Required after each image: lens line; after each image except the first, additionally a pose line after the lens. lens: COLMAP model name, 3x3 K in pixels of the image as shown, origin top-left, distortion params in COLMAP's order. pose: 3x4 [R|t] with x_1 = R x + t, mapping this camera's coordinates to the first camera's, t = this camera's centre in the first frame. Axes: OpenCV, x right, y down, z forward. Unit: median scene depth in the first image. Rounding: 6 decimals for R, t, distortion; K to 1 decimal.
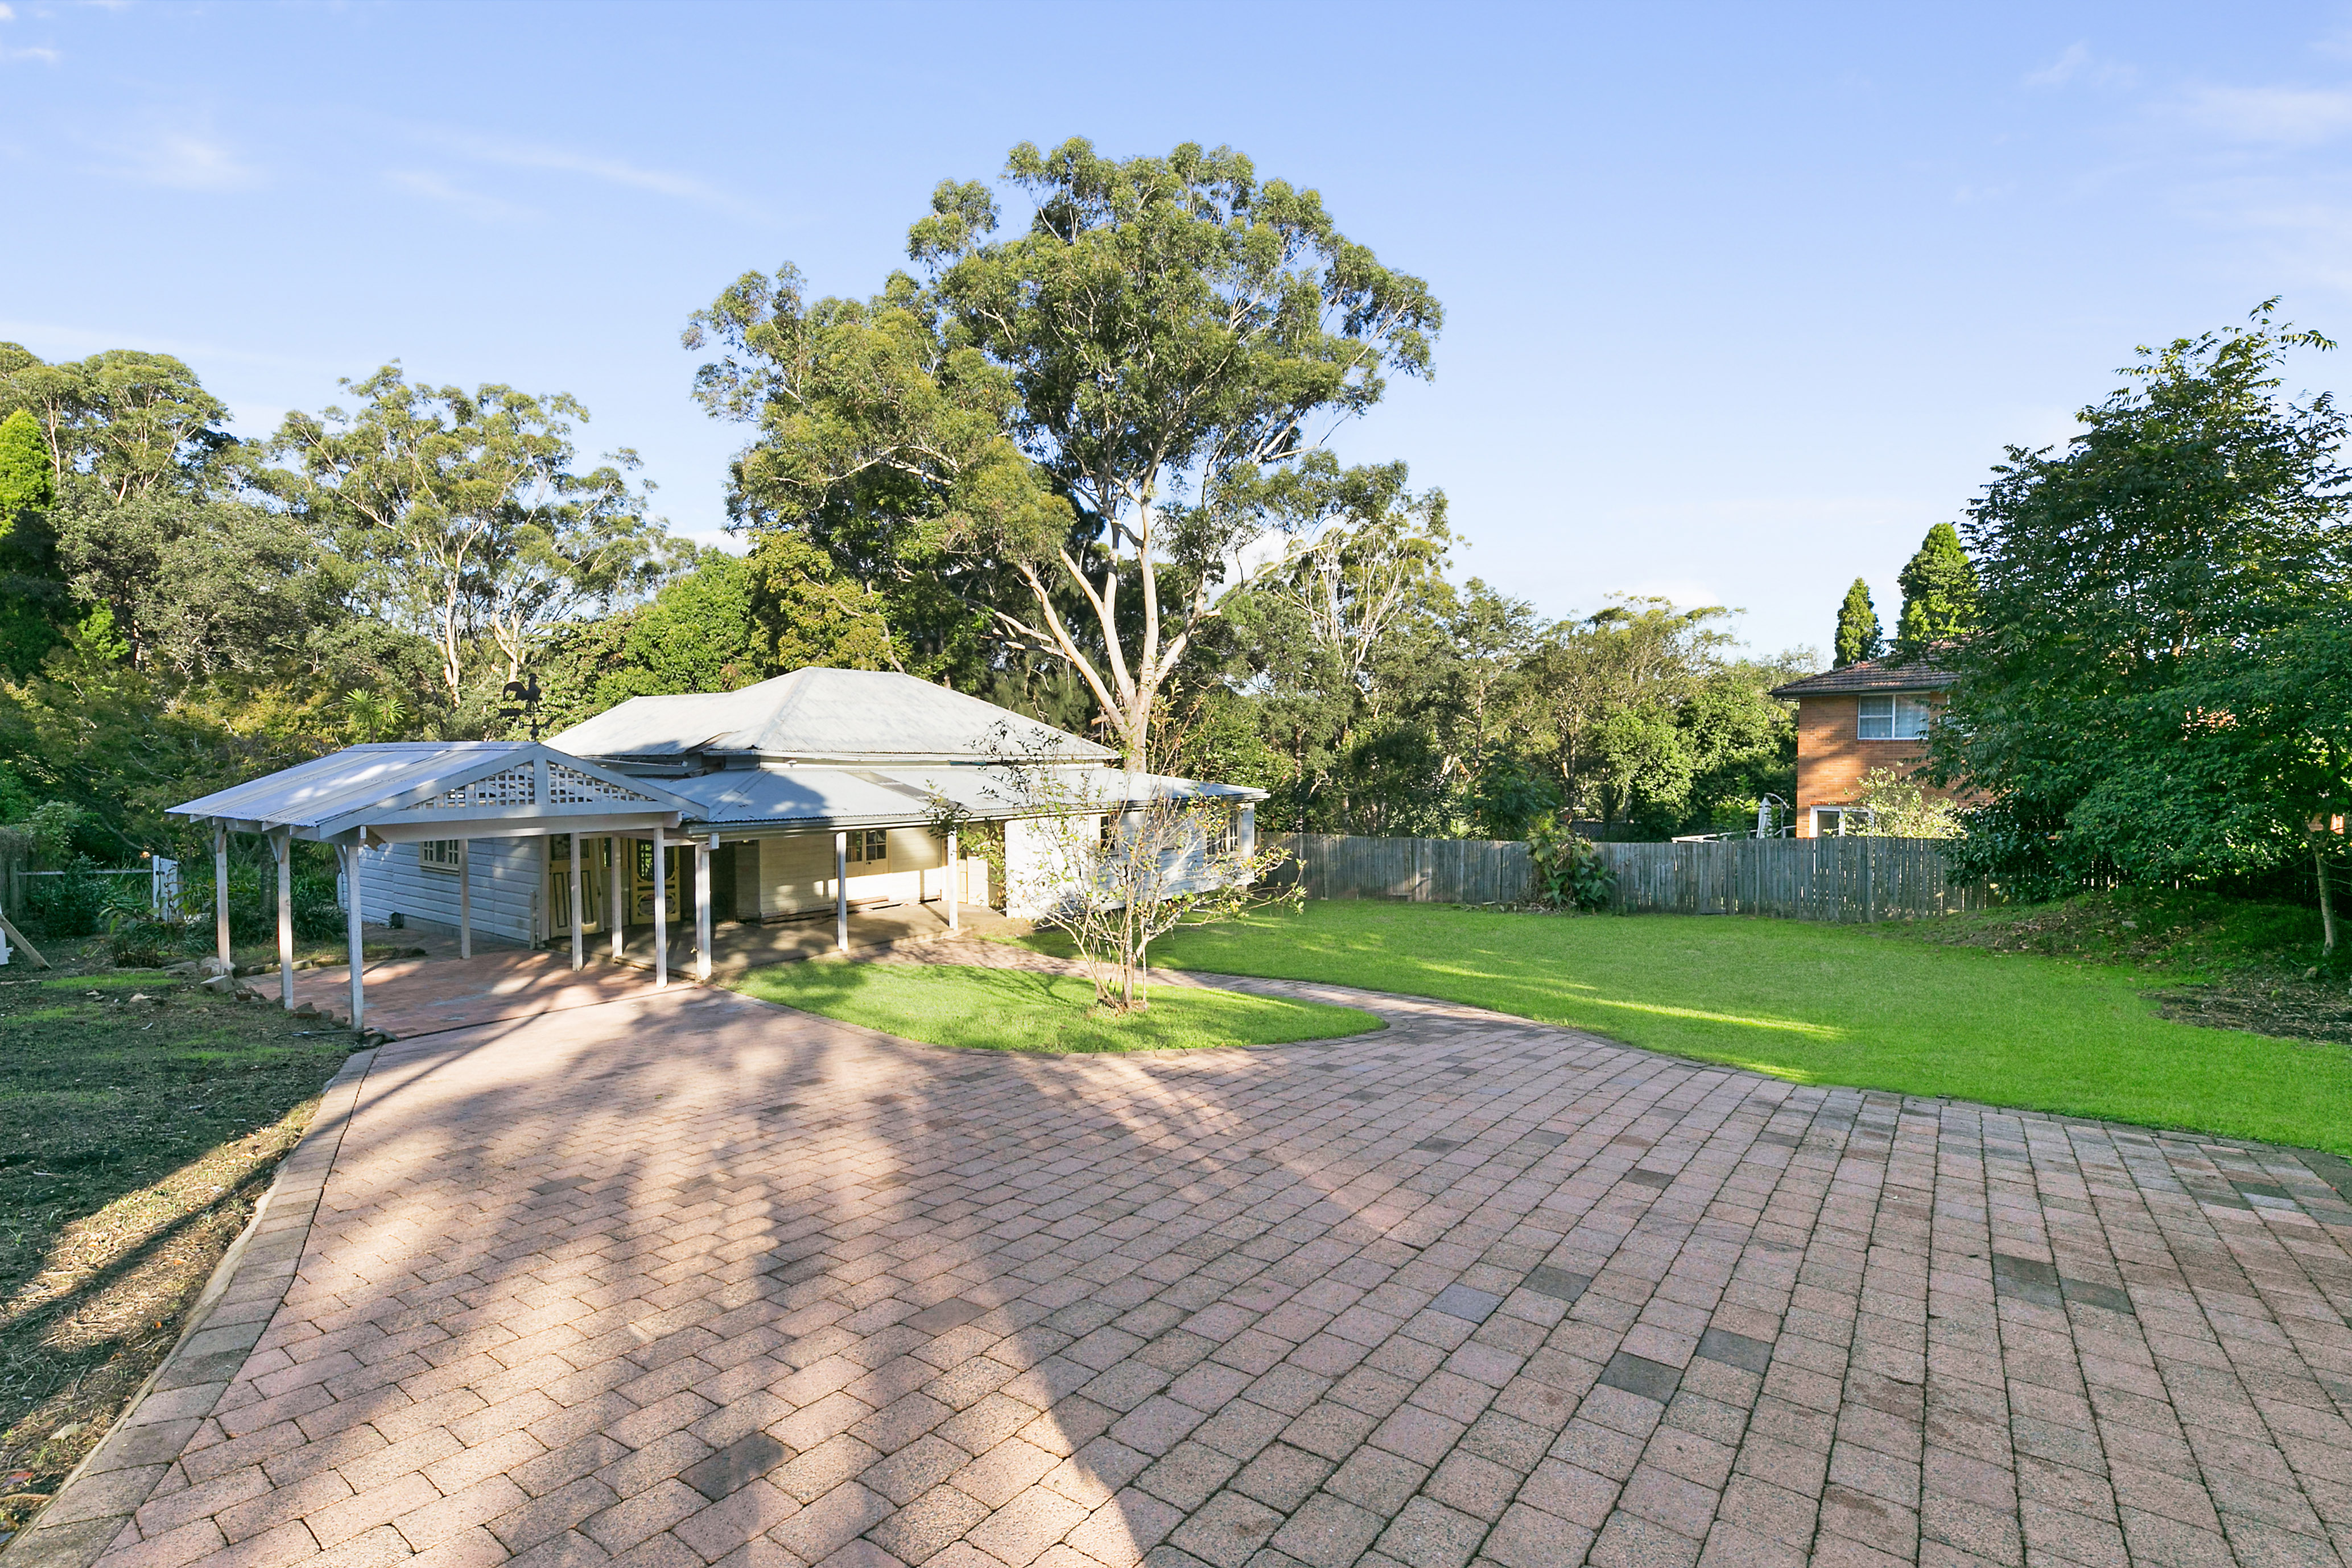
lens RADIAL K [[1115.3, 0, 1261.4], [0, 1115.3, 804.1], [0, 0, 1]] dist [-0.002739, -0.009576]
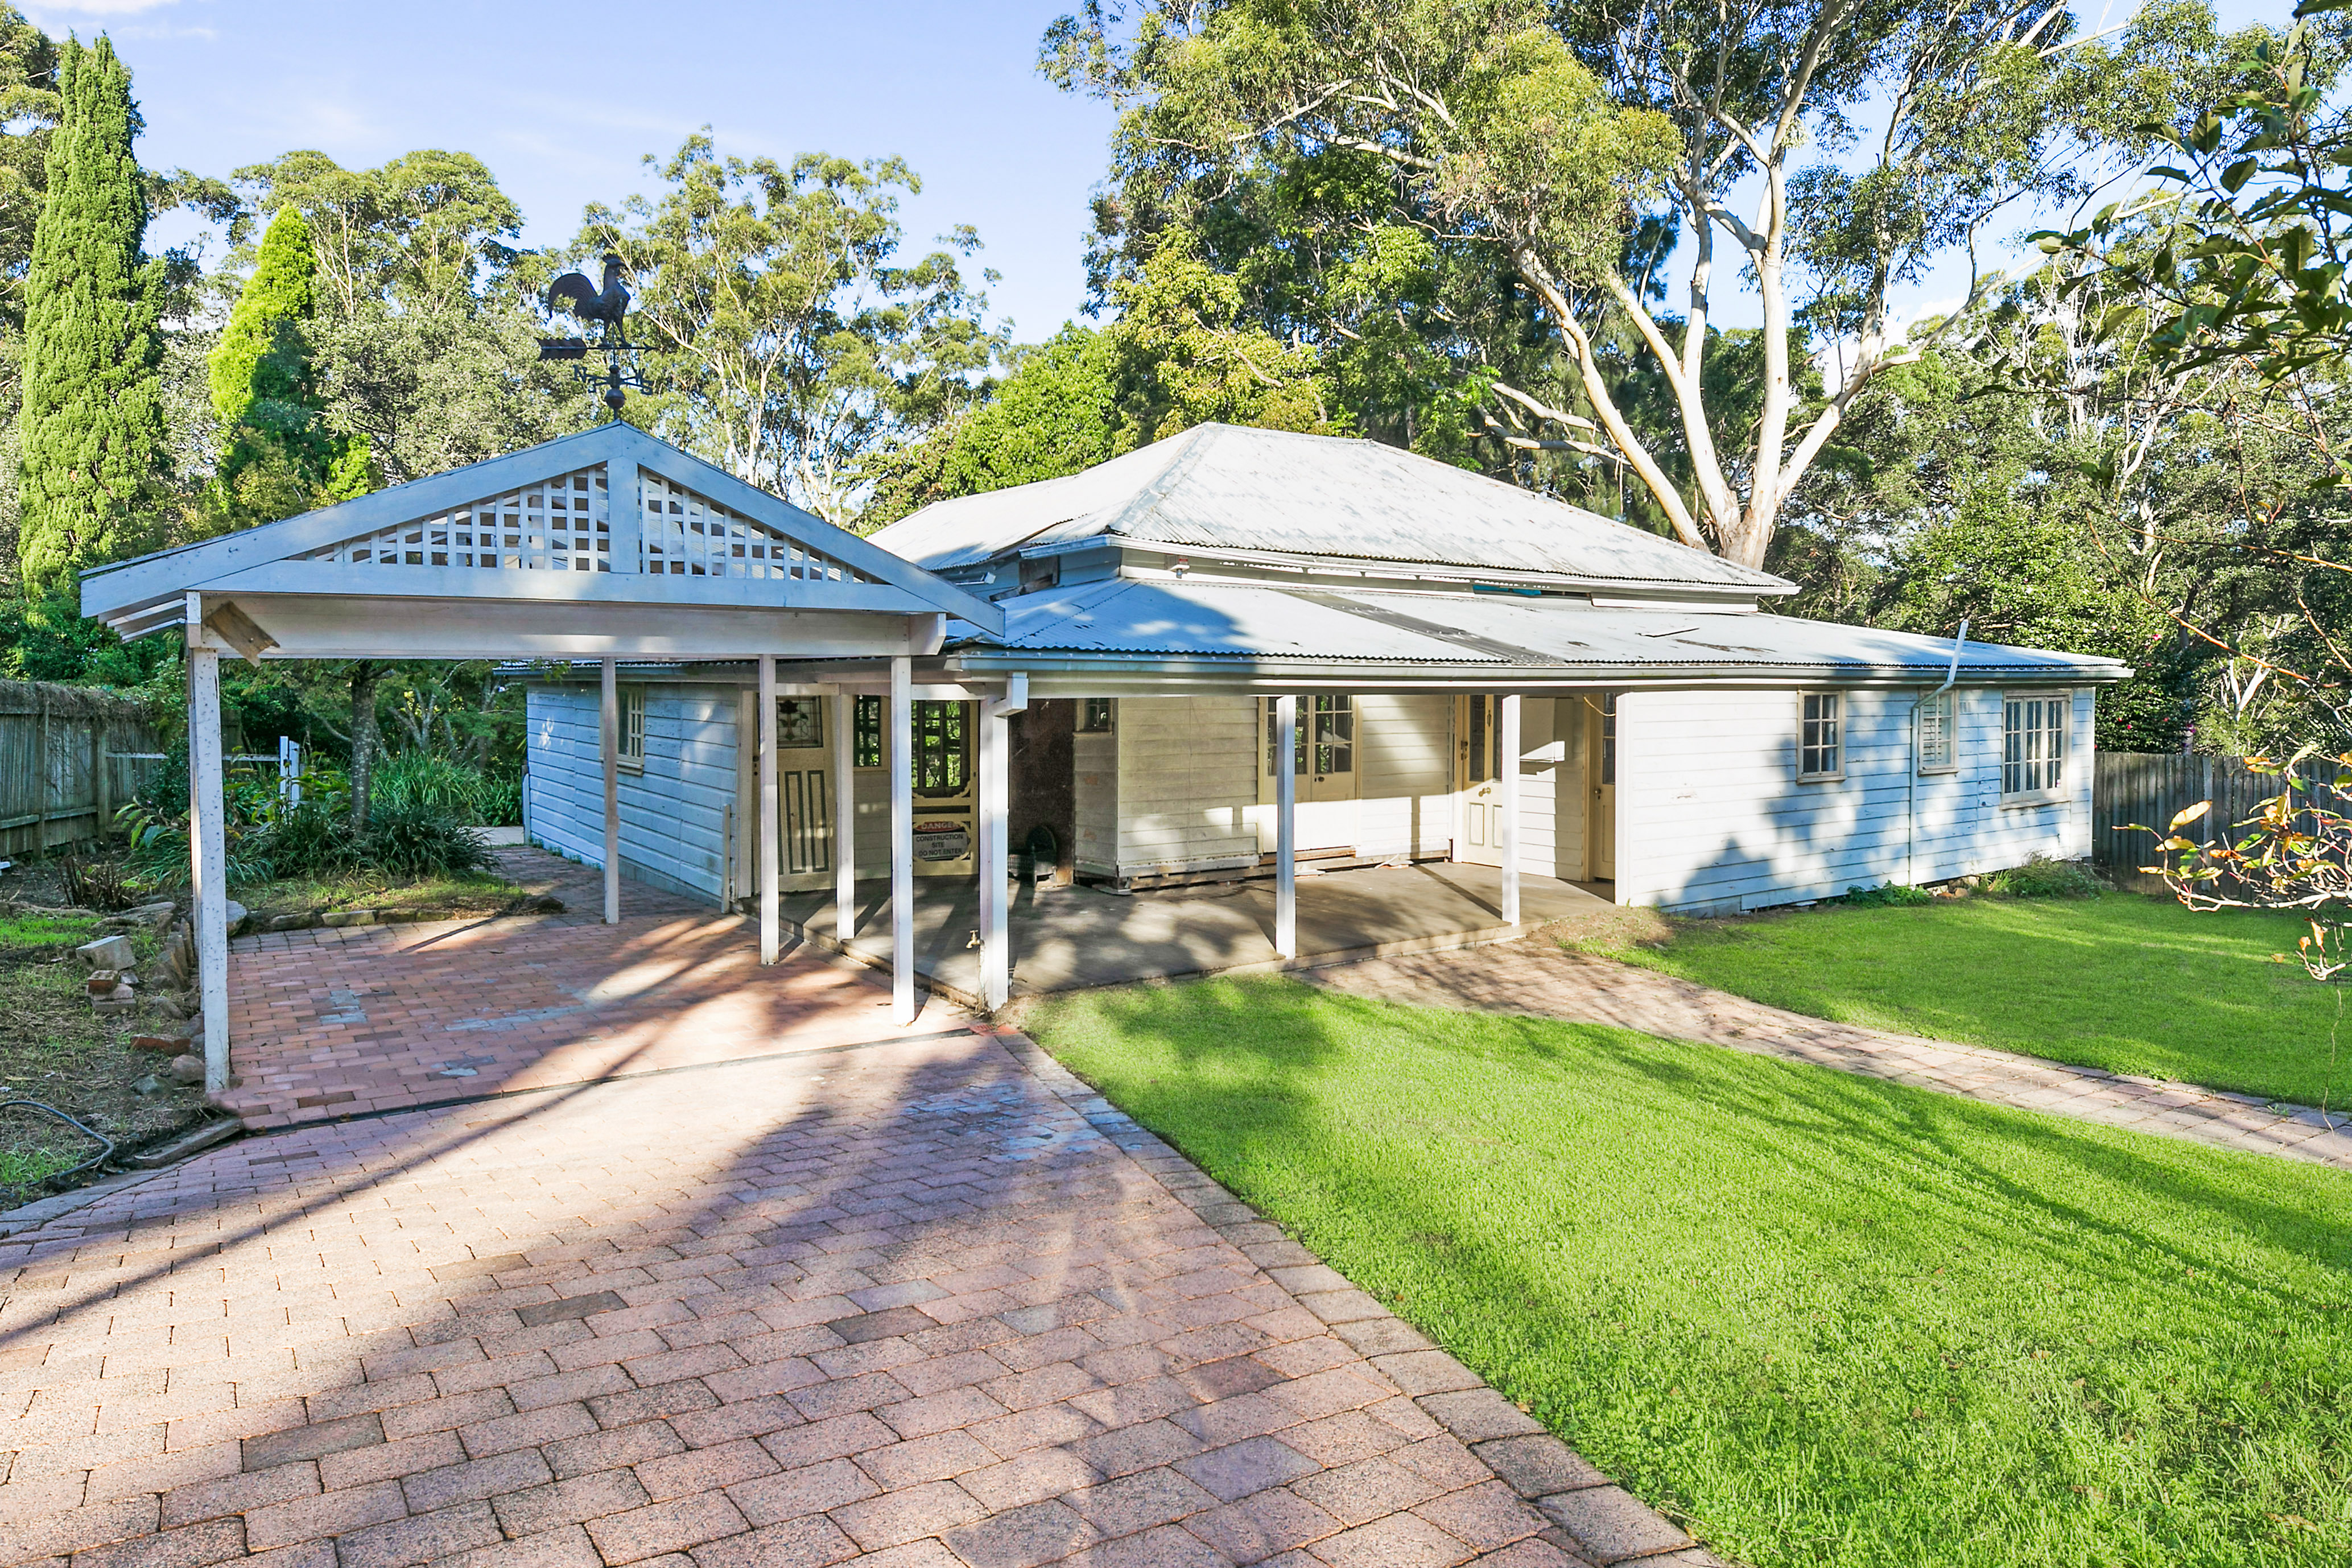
lens RADIAL K [[1430.7, 0, 1176.0], [0, 1430.7, 784.0], [0, 0, 1]] dist [0.000153, 0.000095]
pose [[0.925101, 0.030844, -0.378466, -0.115675], [-0.024660, 0.999472, 0.021176, 0.030523], [0.378919, -0.010257, 0.925373, 0.268665]]
